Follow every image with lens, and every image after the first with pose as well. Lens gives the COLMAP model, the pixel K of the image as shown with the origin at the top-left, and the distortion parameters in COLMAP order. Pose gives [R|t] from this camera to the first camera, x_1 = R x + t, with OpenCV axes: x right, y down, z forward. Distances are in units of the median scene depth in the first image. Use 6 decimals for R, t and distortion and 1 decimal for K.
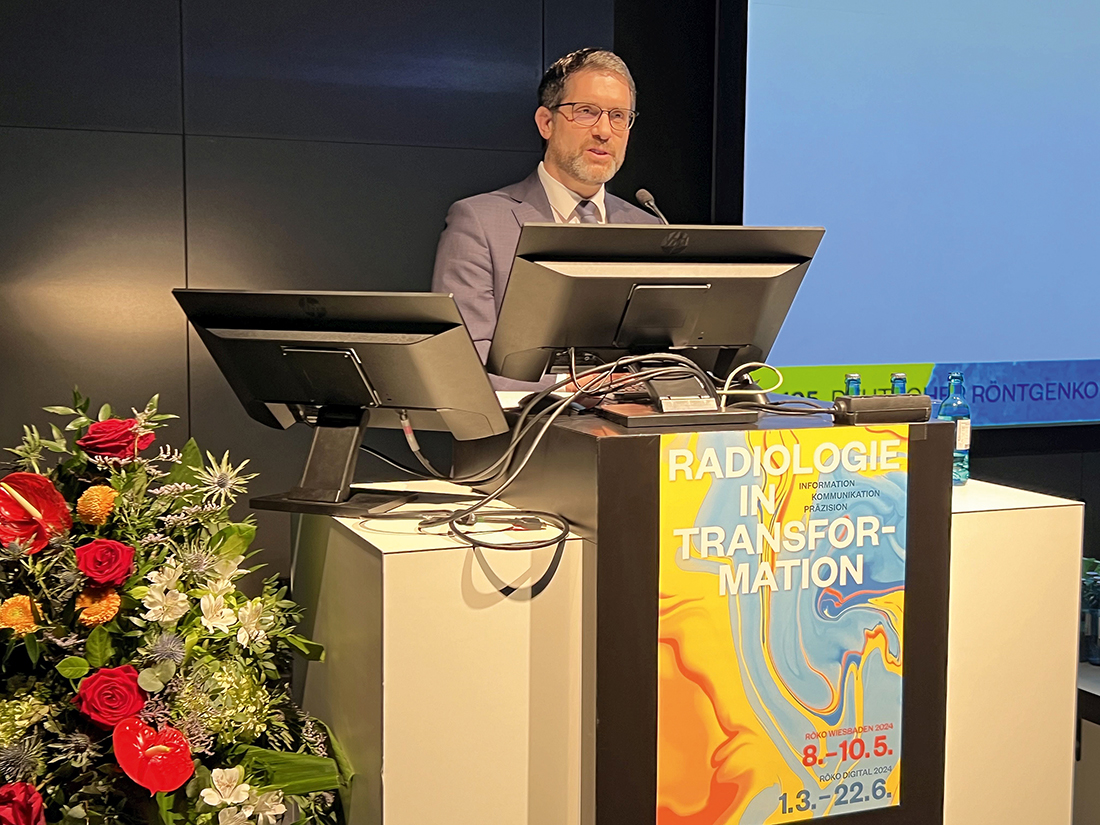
lens RADIAL K [[1406.0, 0, 549.6], [0, 1406.0, 412.2], [0, 0, 1]] dist [0.036136, 0.000000]
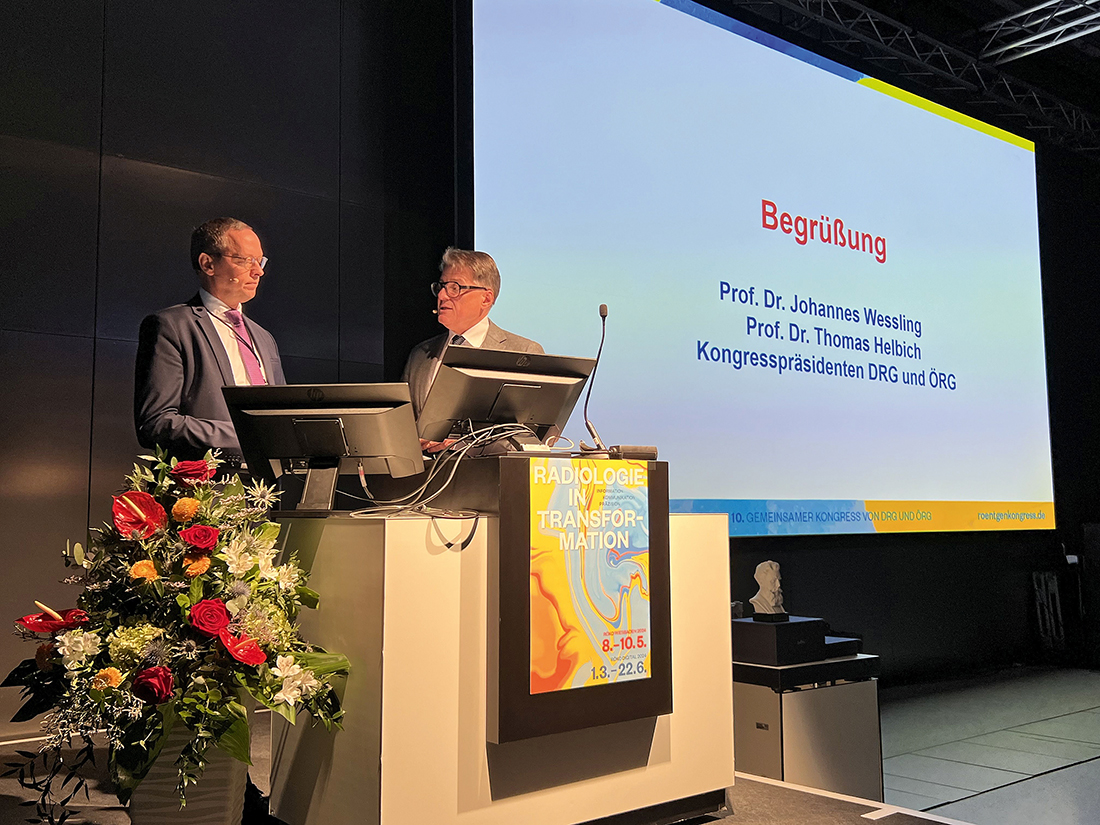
lens RADIAL K [[1070.2, 0, 549.7], [0, 1070.2, 411.5], [0, 0, 1]] dist [0.013424, 0.000000]
pose [[0.955778, 0.016603, 0.293621, -0.287863], [0.039310, 0.982233, -0.183501, 0.200904], [-0.291451, 0.186928, 0.938144, -0.304275]]
